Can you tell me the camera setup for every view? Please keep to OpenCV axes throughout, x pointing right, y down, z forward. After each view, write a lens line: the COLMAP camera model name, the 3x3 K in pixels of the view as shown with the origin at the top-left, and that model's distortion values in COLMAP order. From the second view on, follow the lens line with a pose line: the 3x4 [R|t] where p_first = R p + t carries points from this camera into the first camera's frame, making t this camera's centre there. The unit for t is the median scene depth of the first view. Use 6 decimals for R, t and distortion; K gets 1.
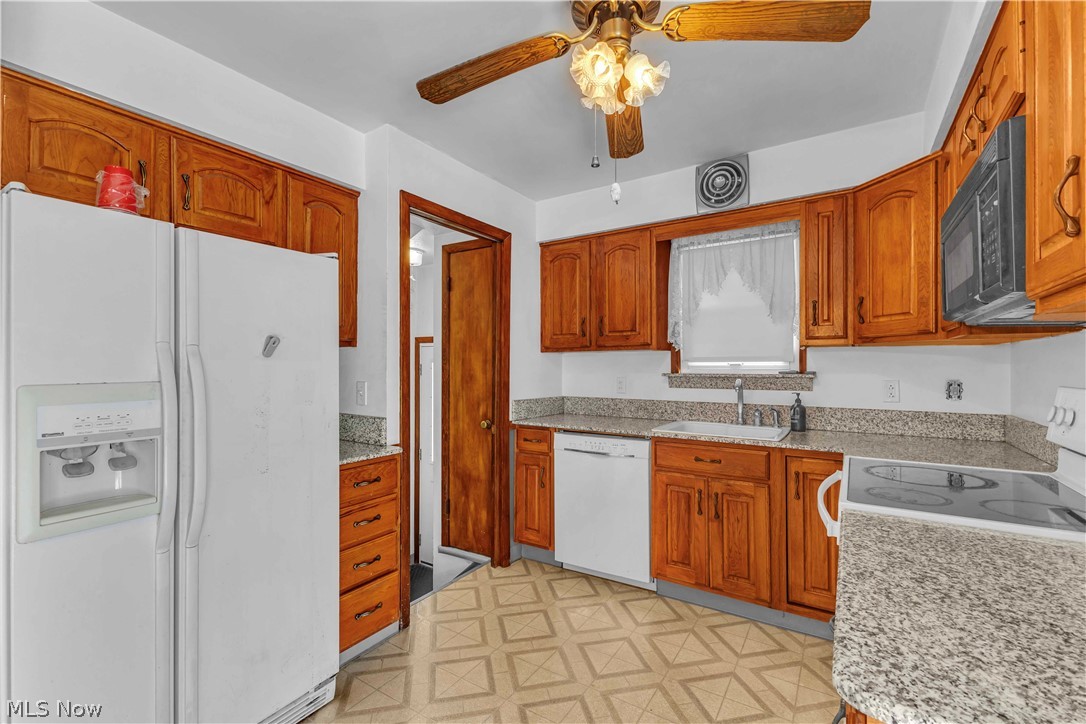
lens RADIAL K [[461.5, 0, 542.8], [0, 461.5, 364.2], [0, 0, 1]] dist [0.002686, 0.000052]
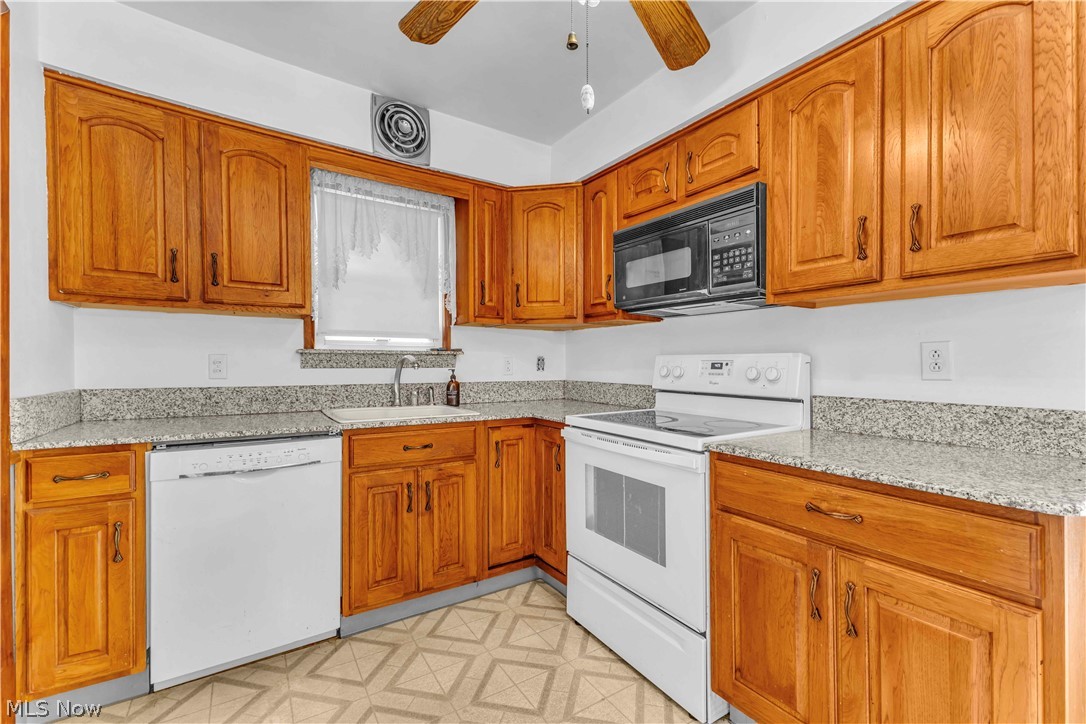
lens RADIAL K [[468.5, 0, 546.7], [0, 468.5, 364.1], [0, 0, 1]] dist [-0.000719, -0.000210]
pose [[0.411658, -0.005613, 0.911321, -0.314945], [-0.011382, 0.999871, 0.011300, 0.037755], [-0.911267, -0.015024, 0.411541, 0.390816]]
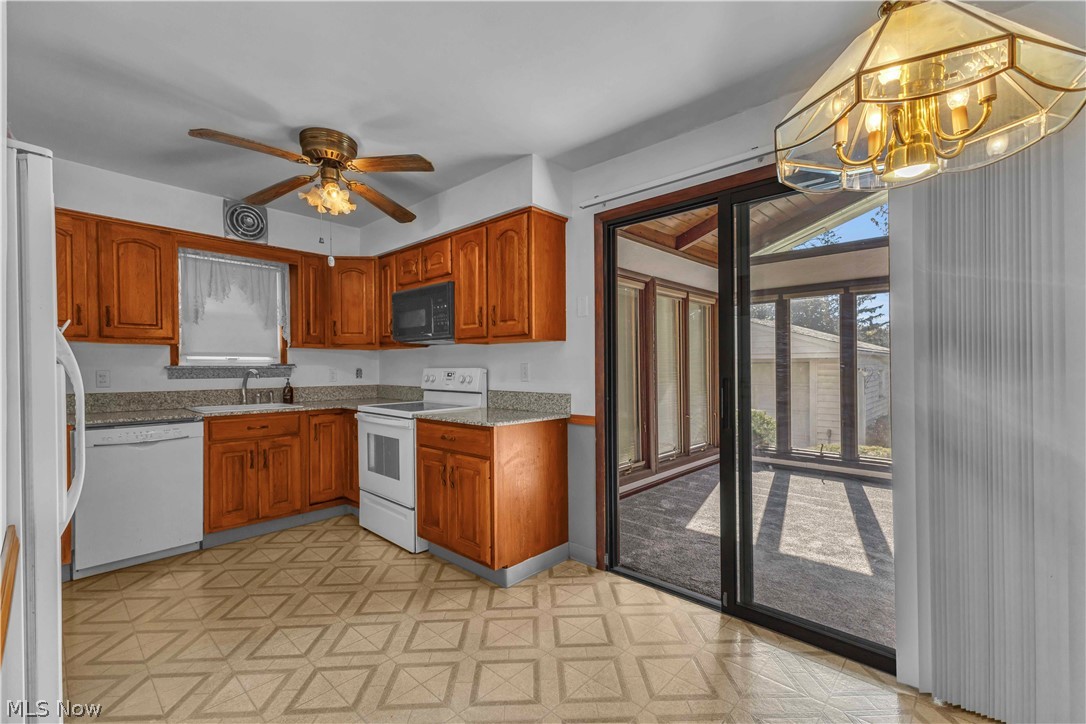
lens RADIAL K [[461.5, 0, 542.8], [0, 461.5, 364.2], [0, 0, 1]] dist [0.002686, 0.000052]
pose [[0.173715, 0.001570, 0.984795, -0.790383], [-0.004464, 0.999990, -0.000807, 0.015038], [-0.984786, -0.004256, 0.173720, -0.072358]]
